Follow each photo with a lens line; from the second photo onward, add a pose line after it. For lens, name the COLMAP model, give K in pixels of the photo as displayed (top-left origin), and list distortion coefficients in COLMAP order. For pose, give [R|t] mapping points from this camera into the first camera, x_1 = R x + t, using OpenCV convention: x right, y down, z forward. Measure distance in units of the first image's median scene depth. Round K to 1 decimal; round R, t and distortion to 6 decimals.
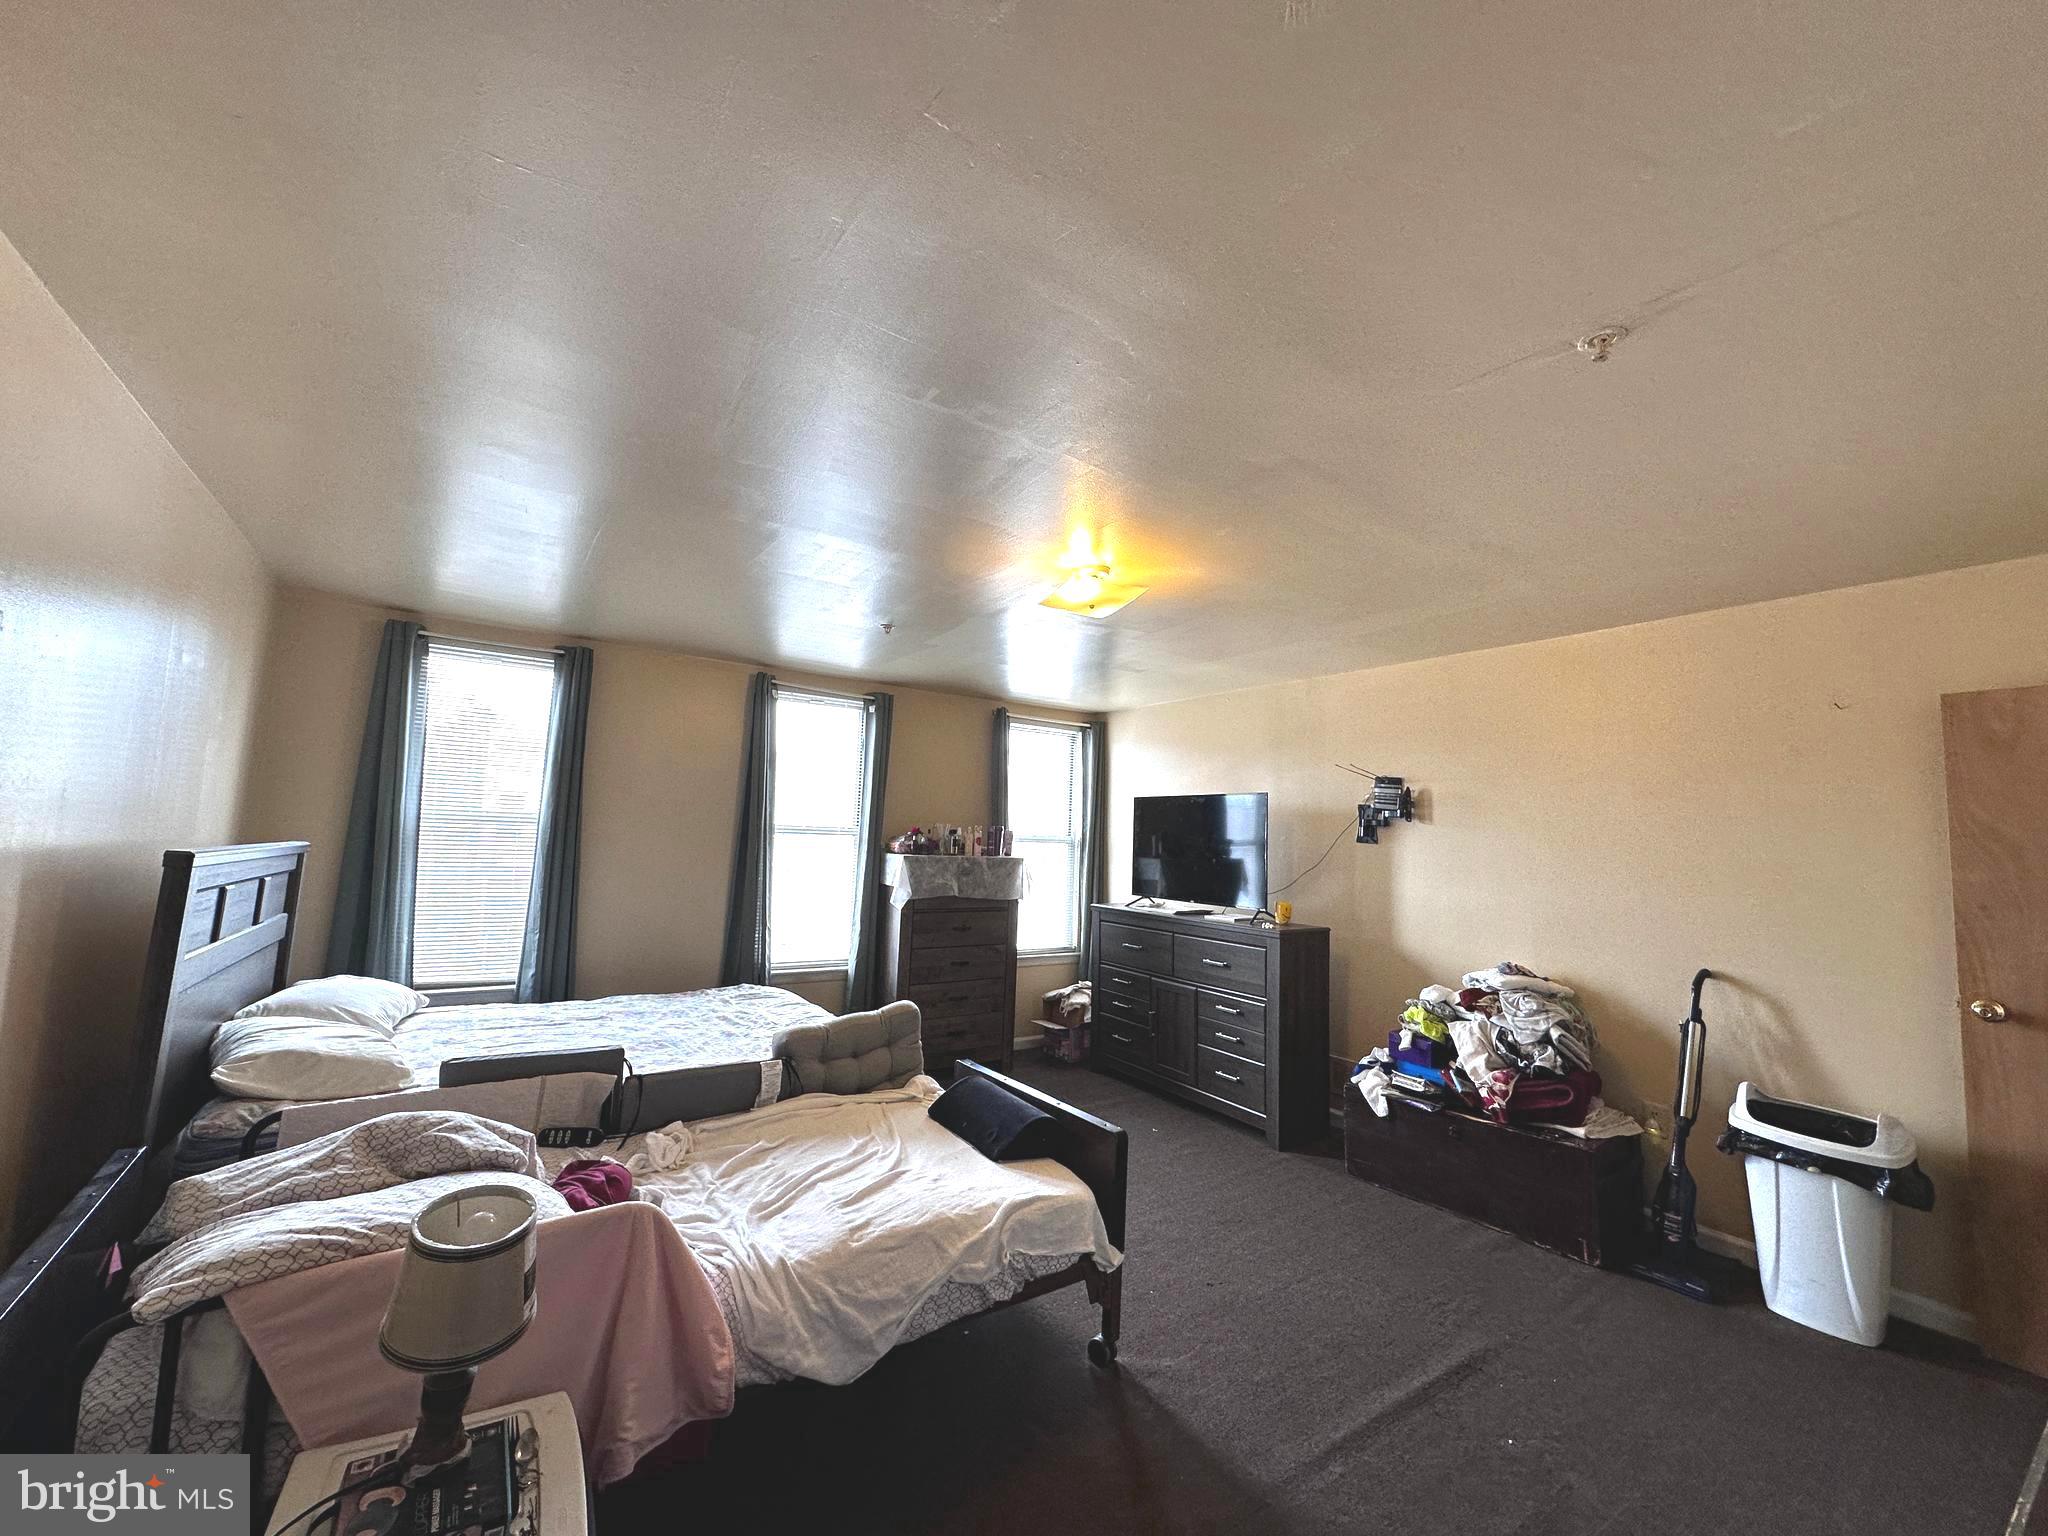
lens RADIAL K [[811.4, 0, 1025.6], [0, 811.4, 769.9], [0, 0, 1]] dist [-0.001334, -0.000028]
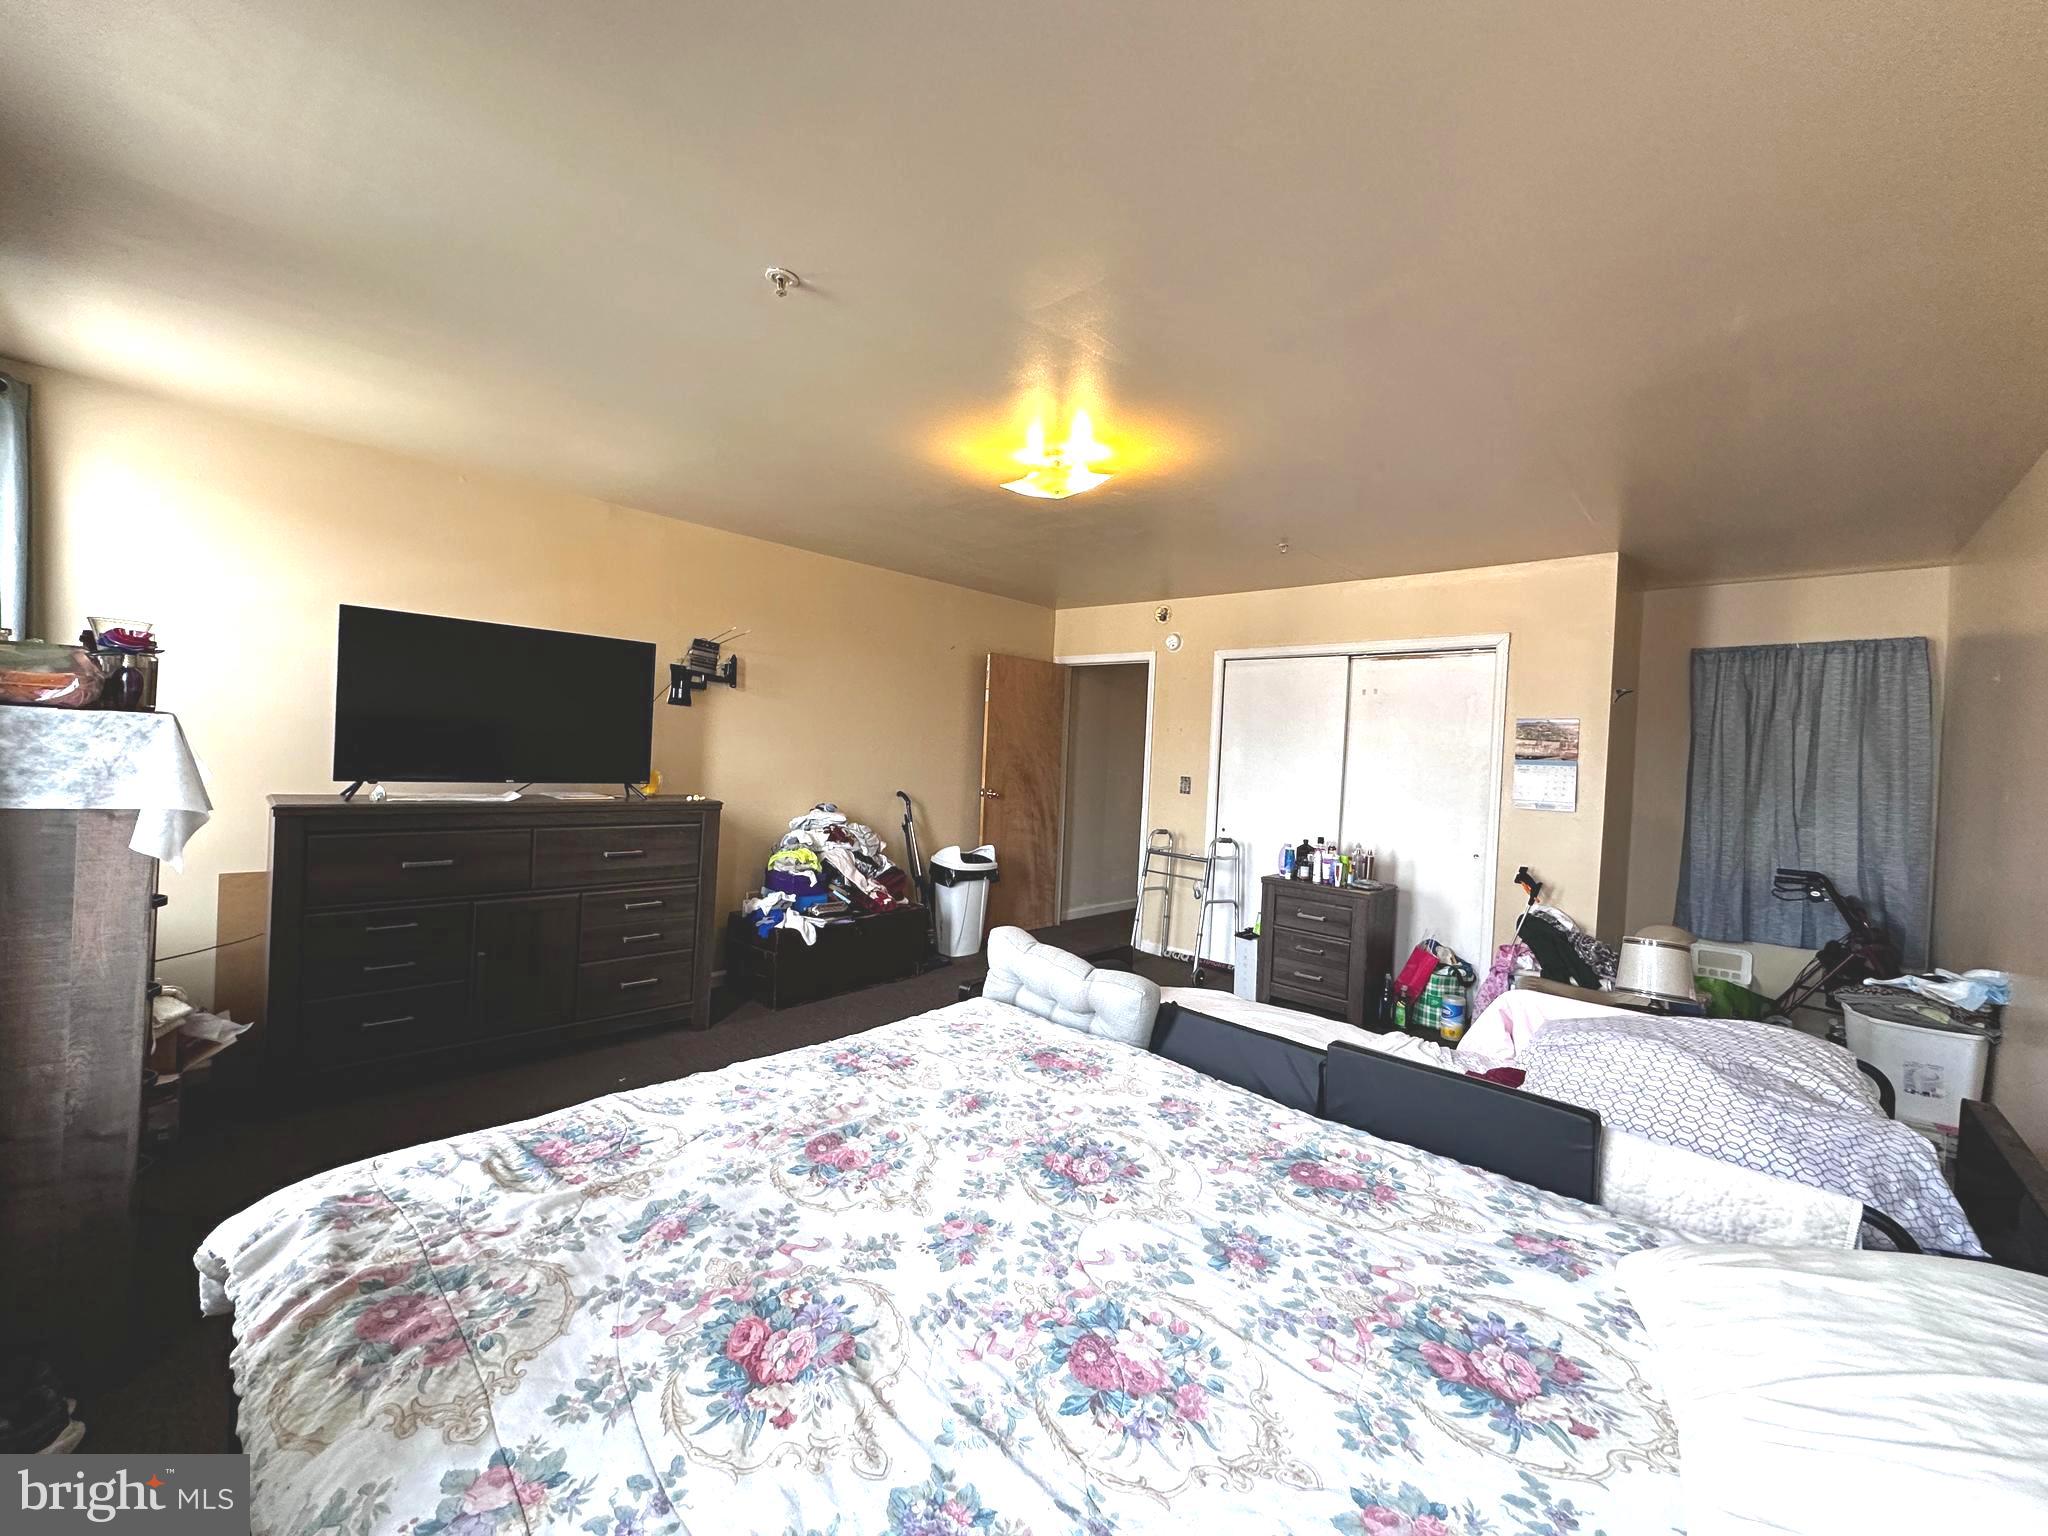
lens RADIAL K [[811.4, 0, 1024.0], [0, 811.4, 761.6], [0, 0, 1]] dist [-0.001334, -0.000028]
pose [[-0.217098, -0.056917, 0.974489, -0.623244], [-0.143524, 0.989310, 0.025808, 0.074101], [-0.965541, -0.134260, -0.222946, 0.823831]]
